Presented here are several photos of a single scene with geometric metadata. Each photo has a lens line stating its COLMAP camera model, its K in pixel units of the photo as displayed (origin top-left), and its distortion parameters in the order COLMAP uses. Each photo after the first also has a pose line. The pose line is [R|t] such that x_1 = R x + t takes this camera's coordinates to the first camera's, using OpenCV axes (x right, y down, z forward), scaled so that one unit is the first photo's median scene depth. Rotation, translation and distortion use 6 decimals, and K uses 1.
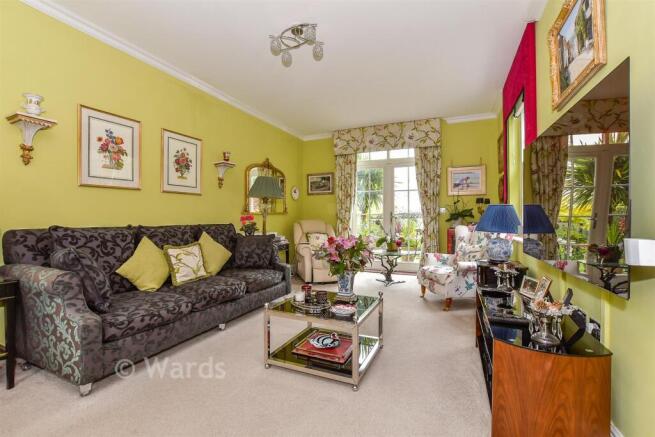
lens RADIAL K [[290.7, 0, 327.0], [0, 290.7, 217.7], [0, 0, 1]] dist [-0.017697, 0.002709]
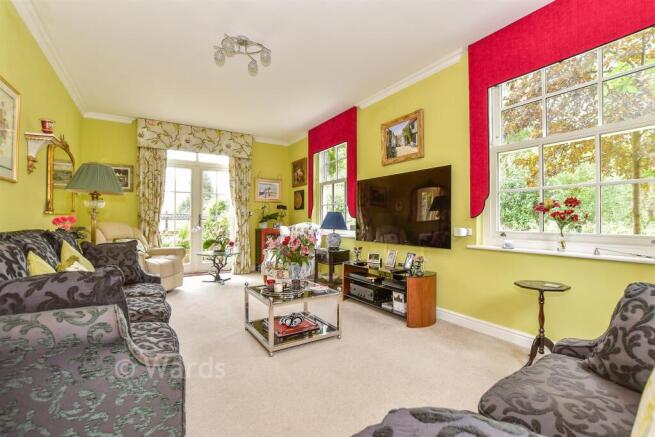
lens RADIAL K [[290.7, 0, 328.1], [0, 290.7, 217.4], [0, 0, 1]] dist [-0.017697, 0.002709]
pose [[0.556025, 0.008947, 0.831117, -0.406473], [-0.001531, 0.999951, -0.009740, 0.000066], [-0.831164, 0.004143, 0.556012, 0.082114]]
